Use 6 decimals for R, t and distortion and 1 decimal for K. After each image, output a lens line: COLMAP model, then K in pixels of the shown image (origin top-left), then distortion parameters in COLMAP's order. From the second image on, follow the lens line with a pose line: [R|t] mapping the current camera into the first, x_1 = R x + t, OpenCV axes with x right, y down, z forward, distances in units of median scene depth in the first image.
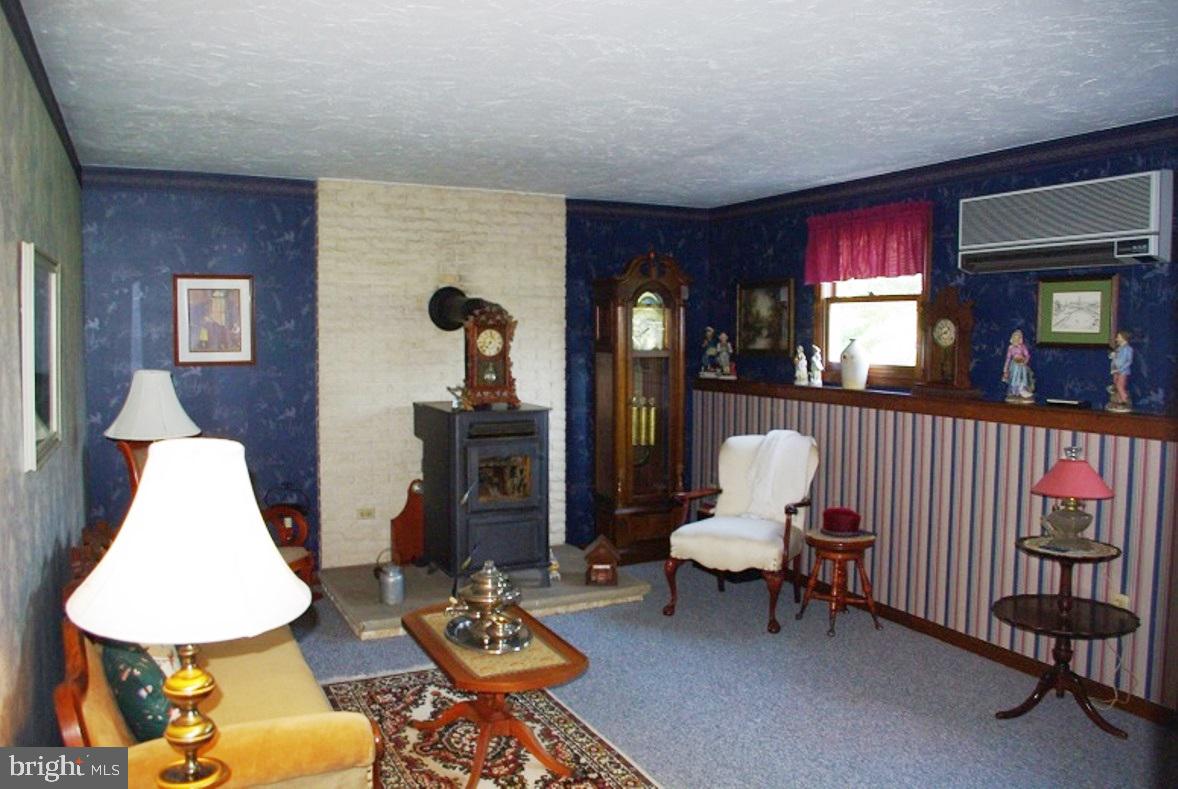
lens RADIAL K [[922.5, 0, 591.7], [0, 922.5, 395.1], [0, 0, 1]] dist [-0.079413, 0.001971]
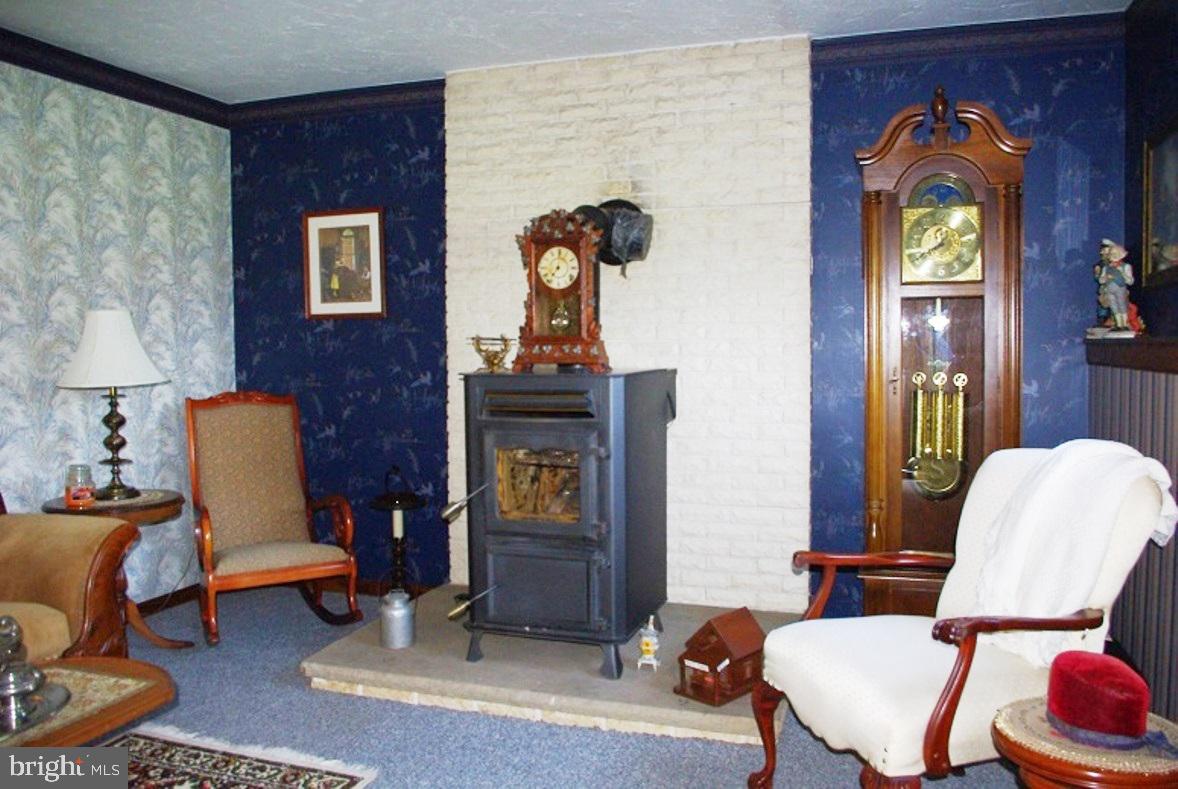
lens RADIAL K [[922.5, 0, 587.8], [0, 922.5, 394.1], [0, 0, 1]] dist [-0.079413, 0.001971]
pose [[0.710237, 0.029118, -0.703360, 0.339425], [-0.037012, 0.999307, 0.003997, 0.025240], [0.702989, 0.023194, 0.710823, 0.556156]]
